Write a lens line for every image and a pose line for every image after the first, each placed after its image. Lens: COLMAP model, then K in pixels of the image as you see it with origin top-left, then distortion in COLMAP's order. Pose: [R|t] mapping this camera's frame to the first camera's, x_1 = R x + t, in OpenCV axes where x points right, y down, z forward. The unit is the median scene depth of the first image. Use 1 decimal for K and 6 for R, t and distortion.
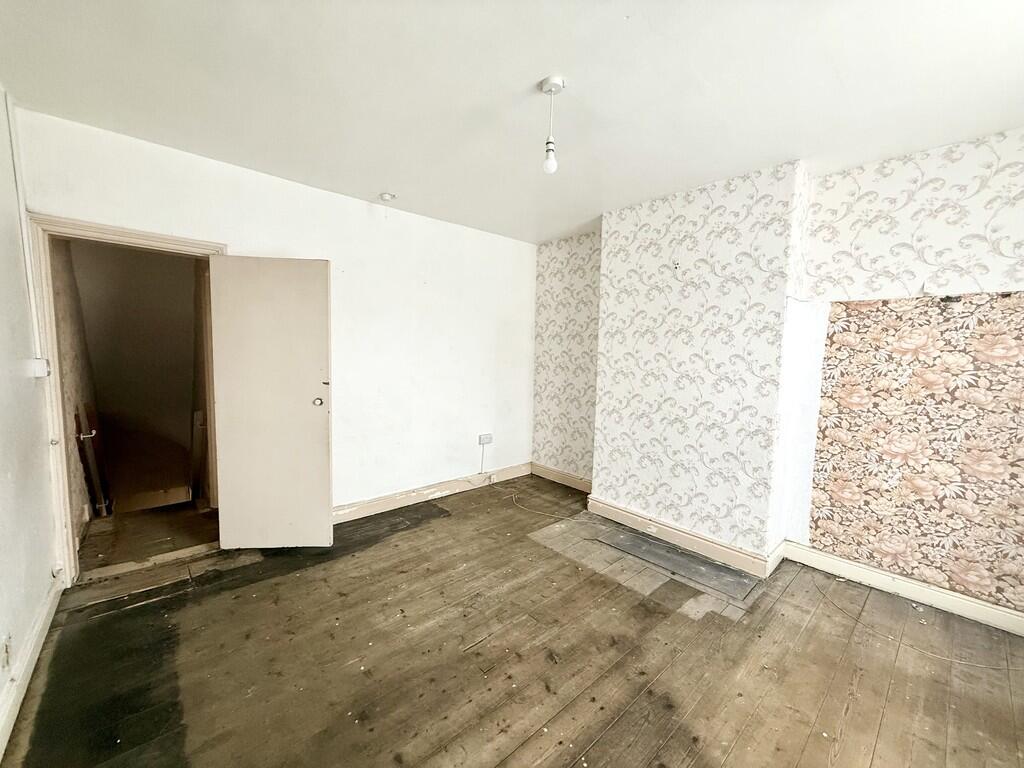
lens RADIAL K [[408.3, 0, 507.5], [0, 408.3, 384.3], [0, 0, 1]] dist [-0.000659, -0.000303]
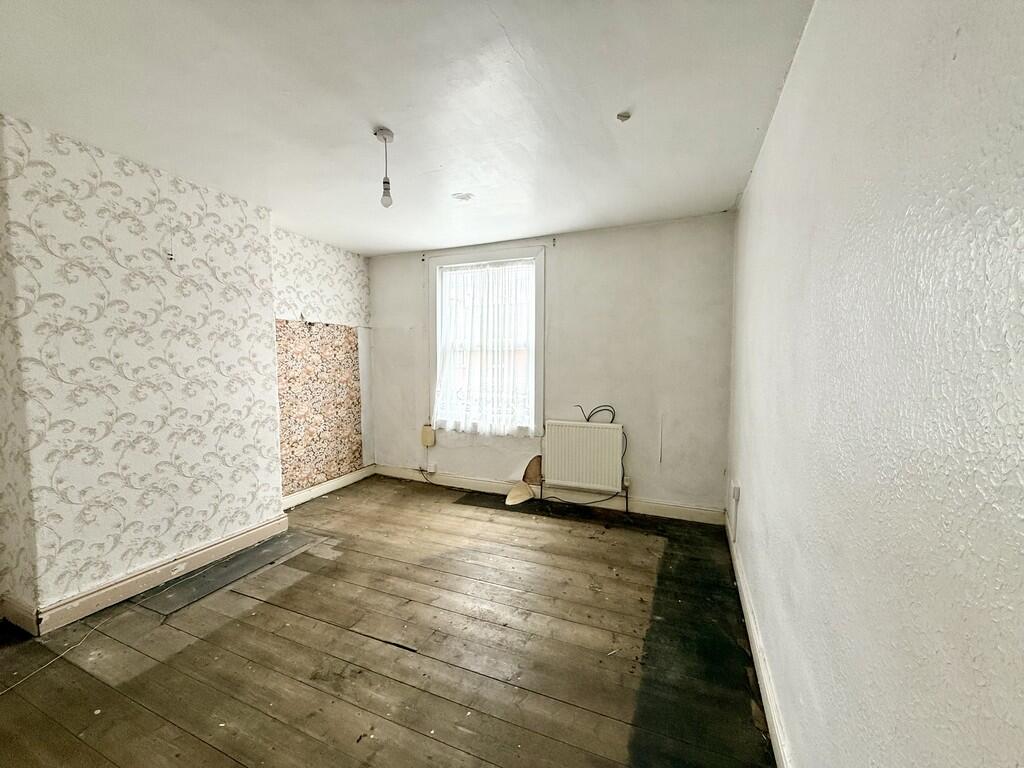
lens RADIAL K [[408.3, 0, 510.1], [0, 408.3, 383.6], [0, 0, 1]] dist [-0.000659, -0.000303]
pose [[-0.428585, -0.076056, 0.900295, -0.778865], [0.071572, 0.990461, 0.117745, -0.081310], [-0.900662, 0.114900, -0.419053, 0.829004]]
